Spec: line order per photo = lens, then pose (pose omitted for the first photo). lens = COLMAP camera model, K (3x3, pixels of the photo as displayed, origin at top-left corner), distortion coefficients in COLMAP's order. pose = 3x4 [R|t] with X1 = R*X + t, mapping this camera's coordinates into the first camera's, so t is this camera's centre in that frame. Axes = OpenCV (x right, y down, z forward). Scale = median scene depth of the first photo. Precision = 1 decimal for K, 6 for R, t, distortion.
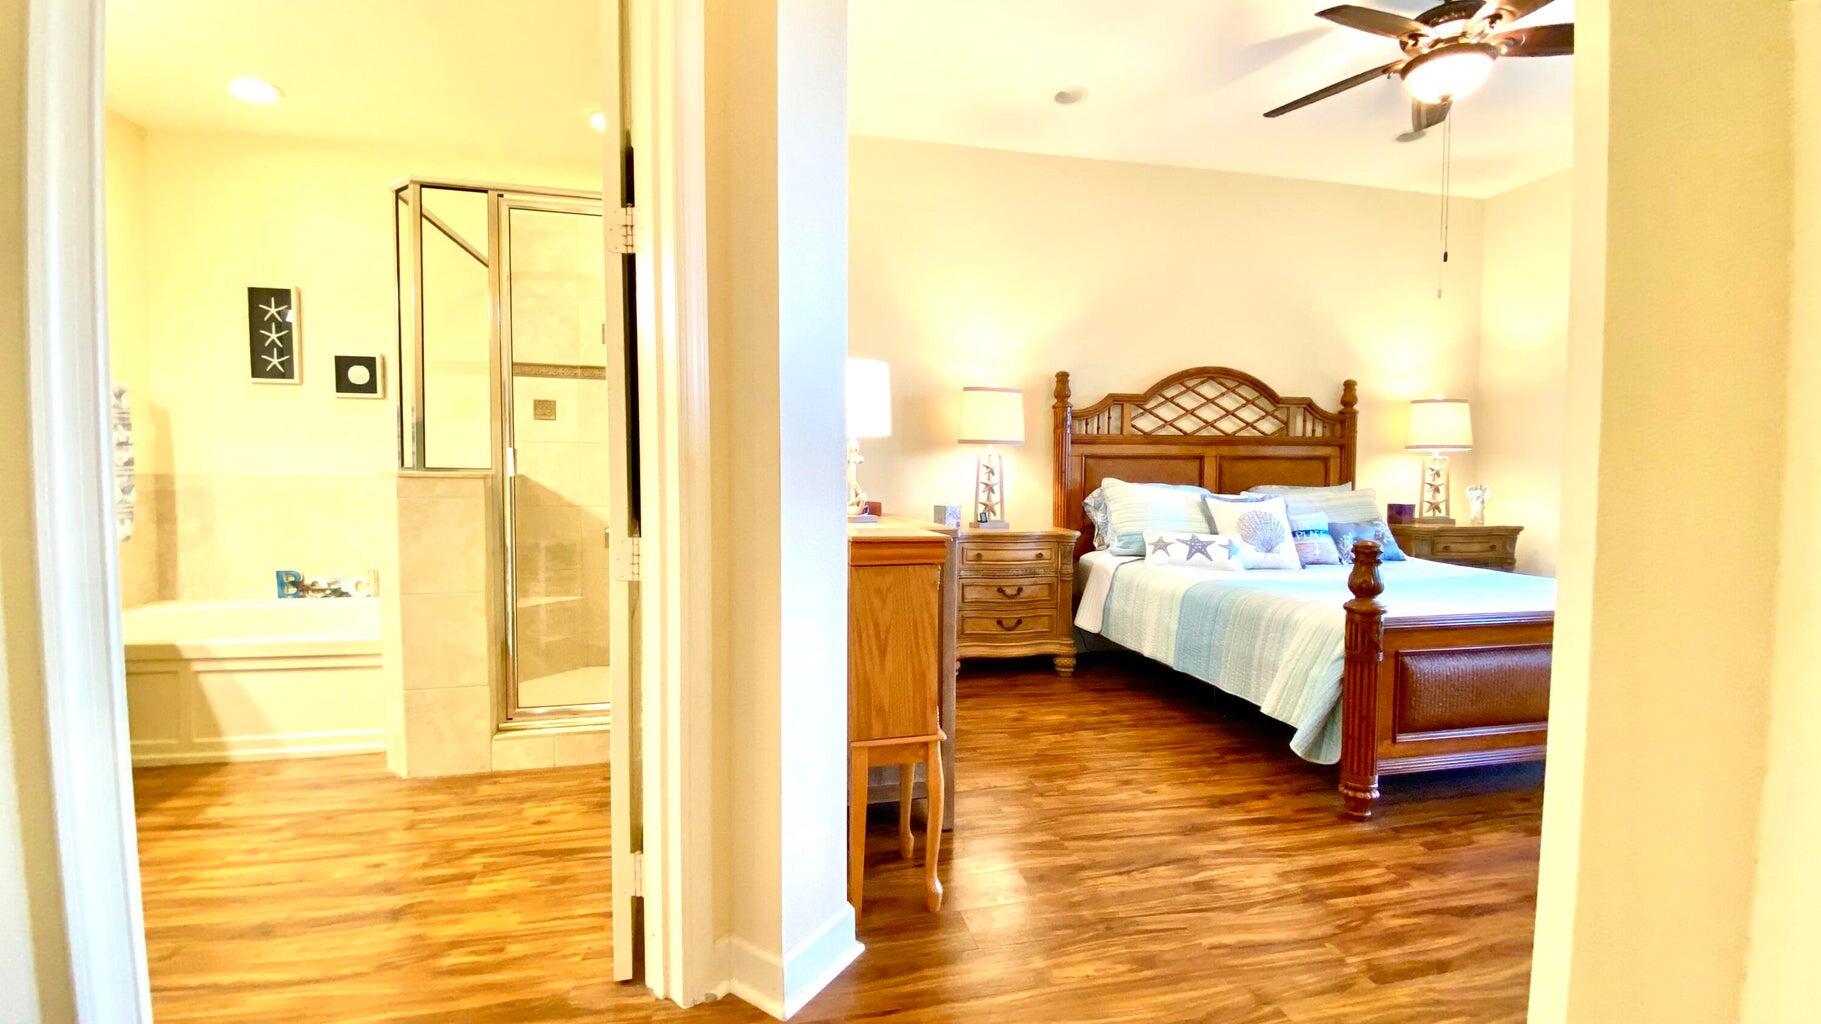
lens RADIAL K [[733.0, 0, 884.2], [0, 733.0, 509.5], [0, 0, 1]] dist [0.002953, -0.008827]
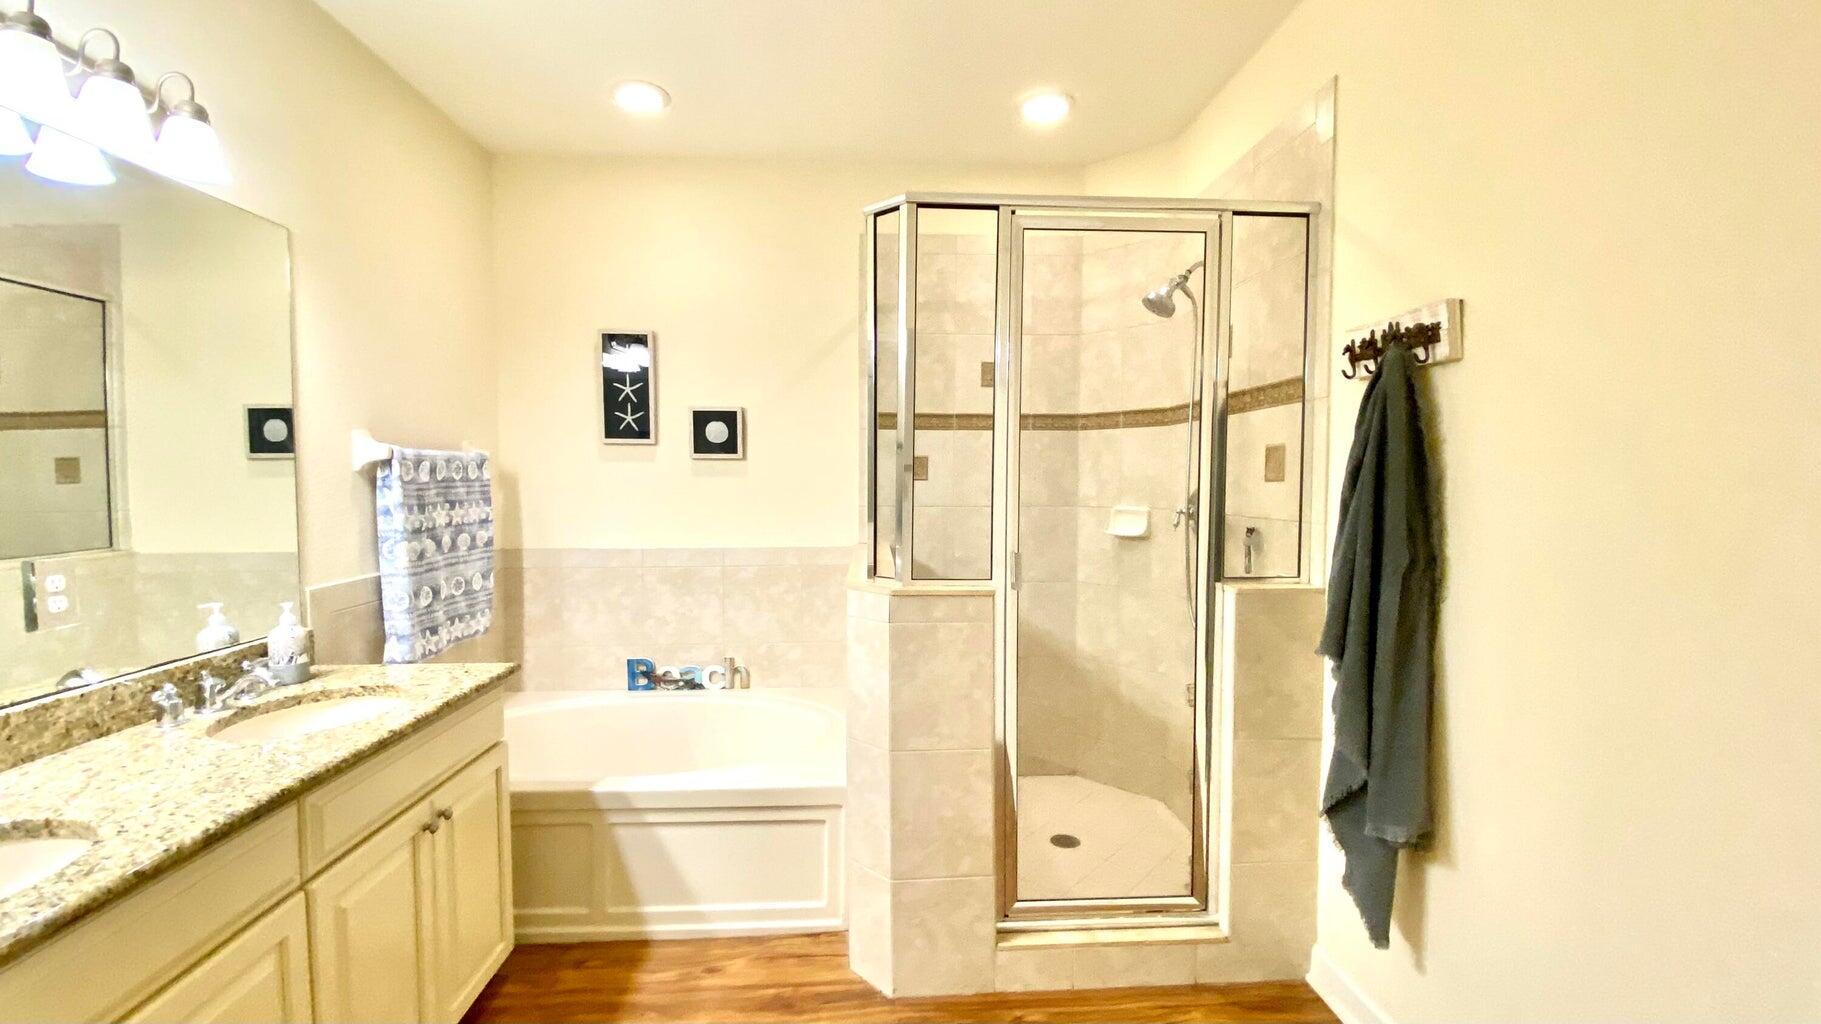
lens RADIAL K [[733.0, 0, 917.3], [0, 733.0, 513.6], [0, 0, 1]] dist [0.002953, -0.008827]
pose [[0.990855, 0.005094, -0.134835, -0.390510], [-0.005518, 0.999981, -0.002774, -0.092381], [0.134818, 0.003492, 0.990864, 0.191210]]
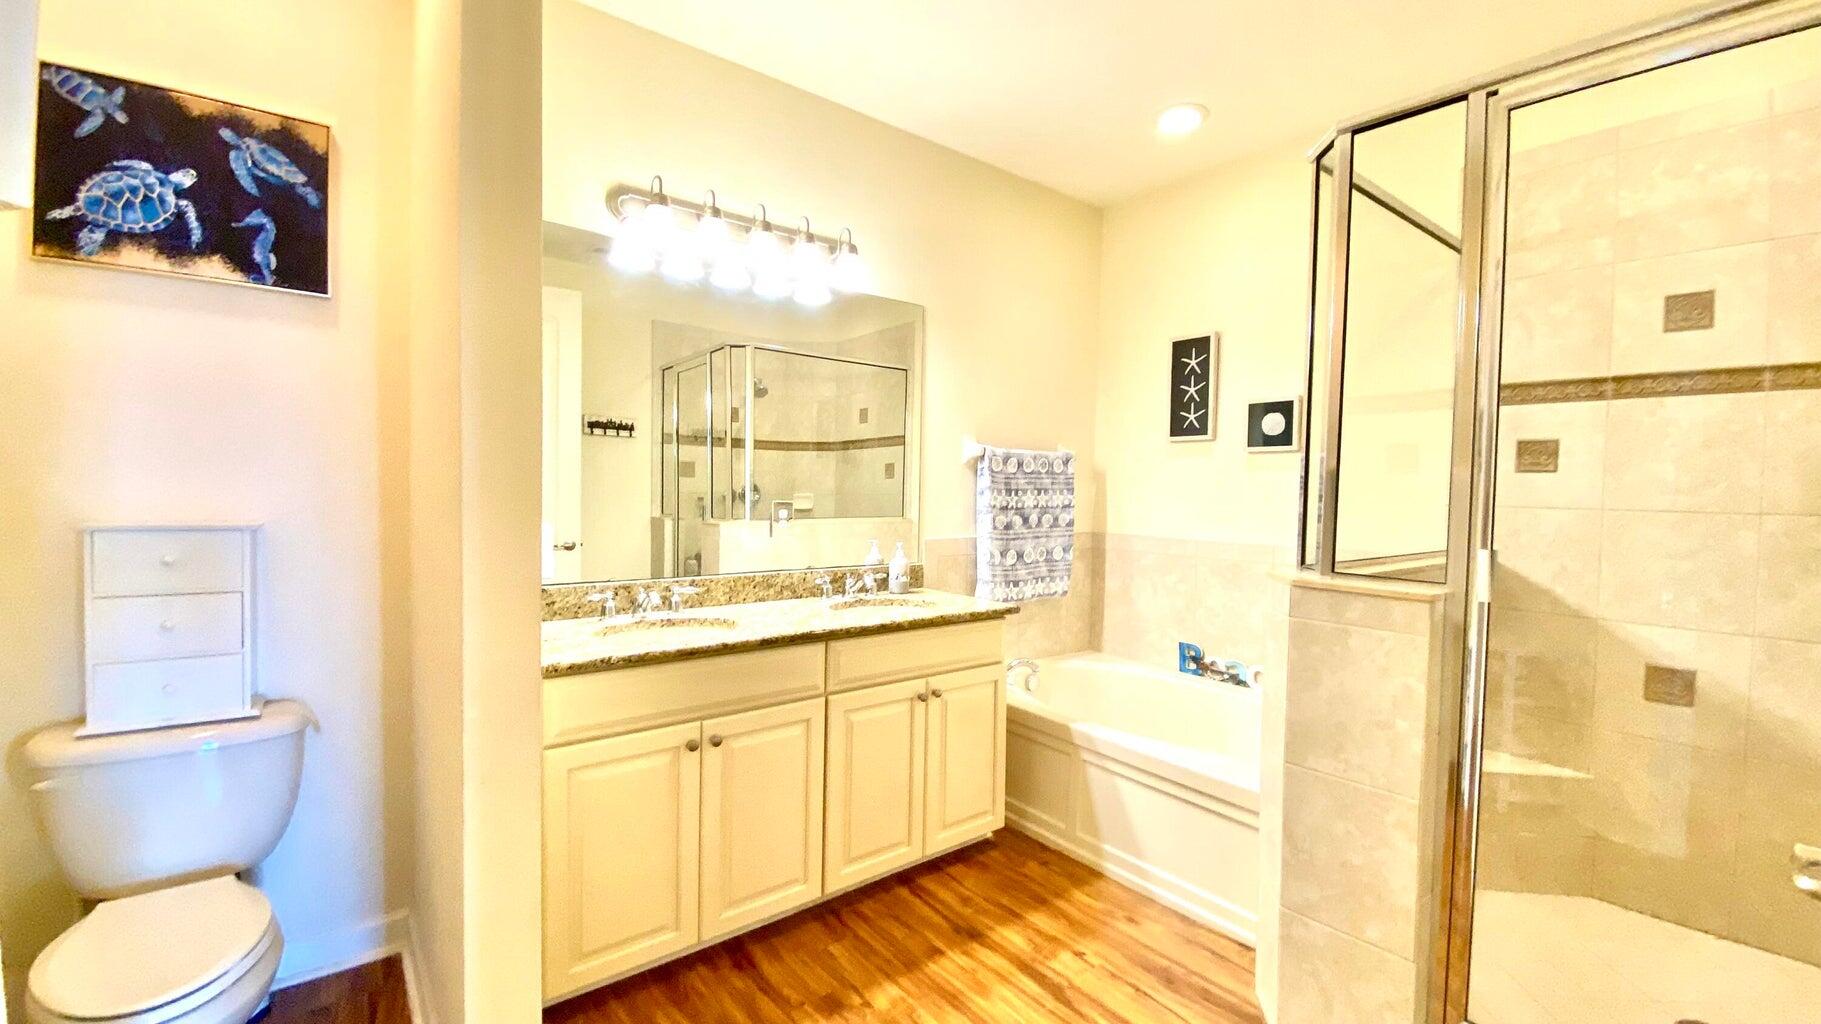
lens RADIAL K [[733.0, 0, 919.9], [0, 733.0, 514.0], [0, 0, 1]] dist [0.002953, -0.008827]
pose [[0.454687, 0.033647, -0.890016, -0.165681], [-0.058526, 0.998255, 0.007839, -0.069256], [0.888726, 0.048524, 0.455863, 0.286663]]
